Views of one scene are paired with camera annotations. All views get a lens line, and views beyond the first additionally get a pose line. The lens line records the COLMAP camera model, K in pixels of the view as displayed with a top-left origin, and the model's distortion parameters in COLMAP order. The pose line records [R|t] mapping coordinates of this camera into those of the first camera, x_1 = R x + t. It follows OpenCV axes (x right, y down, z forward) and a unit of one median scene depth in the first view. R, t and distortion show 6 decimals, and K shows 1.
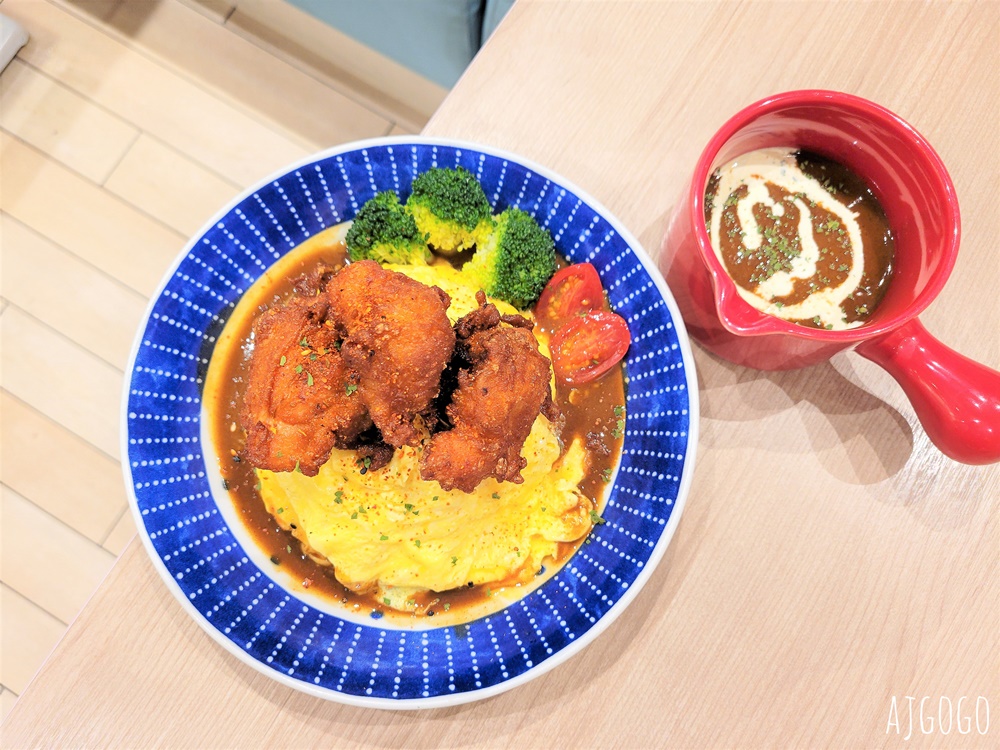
lens RADIAL K [[770.2, 0, 496.3], [0, 770.2, 374.5], [0, 0, 1]] dist [0.009238, 0.001027]
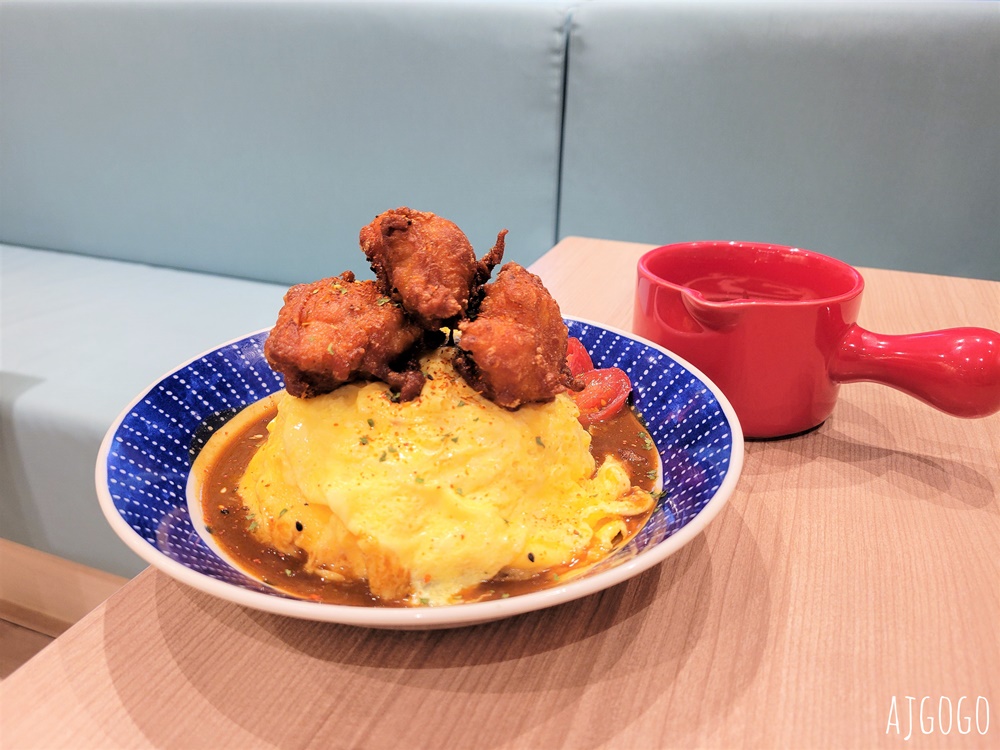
lens RADIAL K [[770.2, 0, 499.3], [0, 770.2, 369.2], [0, 0, 1]] dist [0.009238, 0.001027]
pose [[0.983660, -0.075682, 0.163357, -0.174447], [0.176702, 0.579657, -0.795471, 0.761229], [-0.034488, 0.811339, 0.583558, 0.387861]]
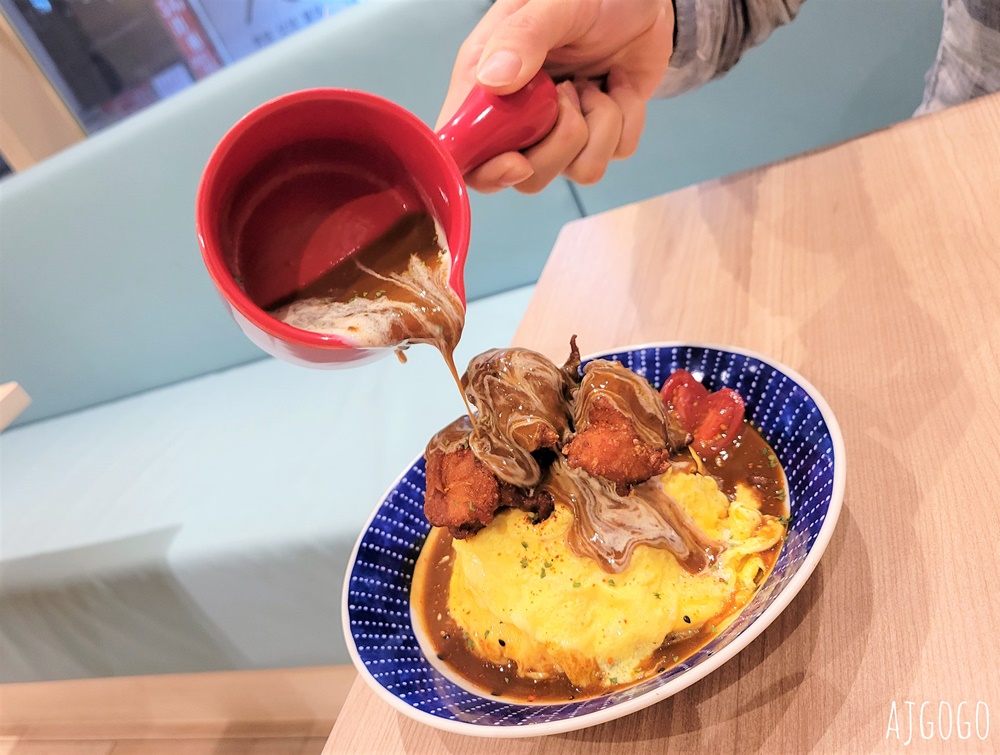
lens RADIAL K [[846.4, 0, 475.1], [0, 846.4, 354.3], [0, 0, 1]] dist [-0.004507, -0.000126]
pose [[0.893680, -0.436088, -0.105659, -0.014314], [0.187437, 0.576763, -0.795117, 0.833916], [0.407681, 0.690776, 0.597181, 0.068871]]
